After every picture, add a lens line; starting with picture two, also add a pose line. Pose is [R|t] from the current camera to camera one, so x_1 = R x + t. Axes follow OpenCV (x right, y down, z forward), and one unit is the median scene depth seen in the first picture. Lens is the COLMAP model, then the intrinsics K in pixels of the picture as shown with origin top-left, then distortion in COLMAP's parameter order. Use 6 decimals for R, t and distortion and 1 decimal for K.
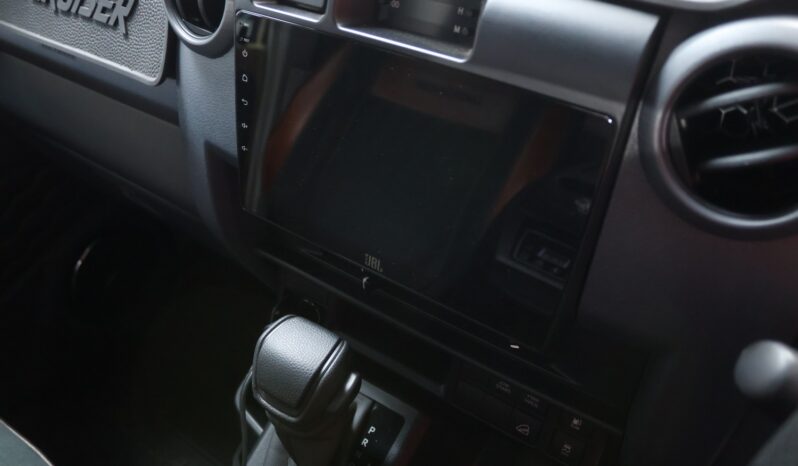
lens RADIAL K [[670.3, 0, 401.3], [0, 670.3, 237.4], [0, 0, 1]] dist [-0.122404, 0.073545]
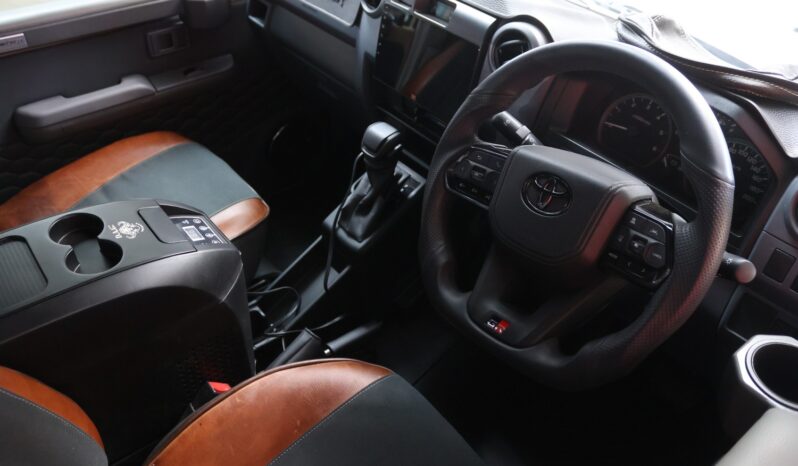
lens RADIAL K [[670.3, 0, 401.1], [0, 670.3, 227.9], [0, 0, 1]] dist [-0.122404, 0.073545]
pose [[0.956727, 0.209963, -0.201466, 0.487285], [-0.214705, 0.976677, -0.001728, 0.486948], [0.196405, 0.044909, 0.979494, -1.418676]]
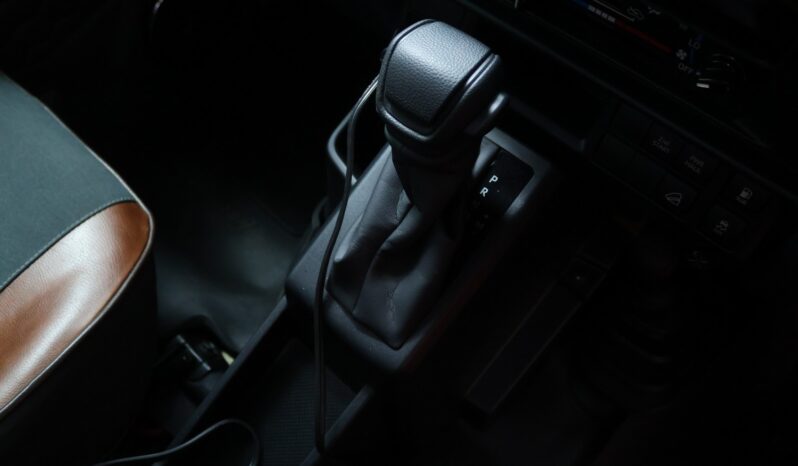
lens RADIAL K [[670.3, 0, 397.2], [0, 670.3, 236.4], [0, 0, 1]] dist [-0.122404, 0.073545]
pose [[0.987600, 0.141644, -0.067704, -0.110295], [-0.118719, 0.955996, 0.268285, 0.154957], [0.102726, -0.256921, 0.960957, 0.128593]]
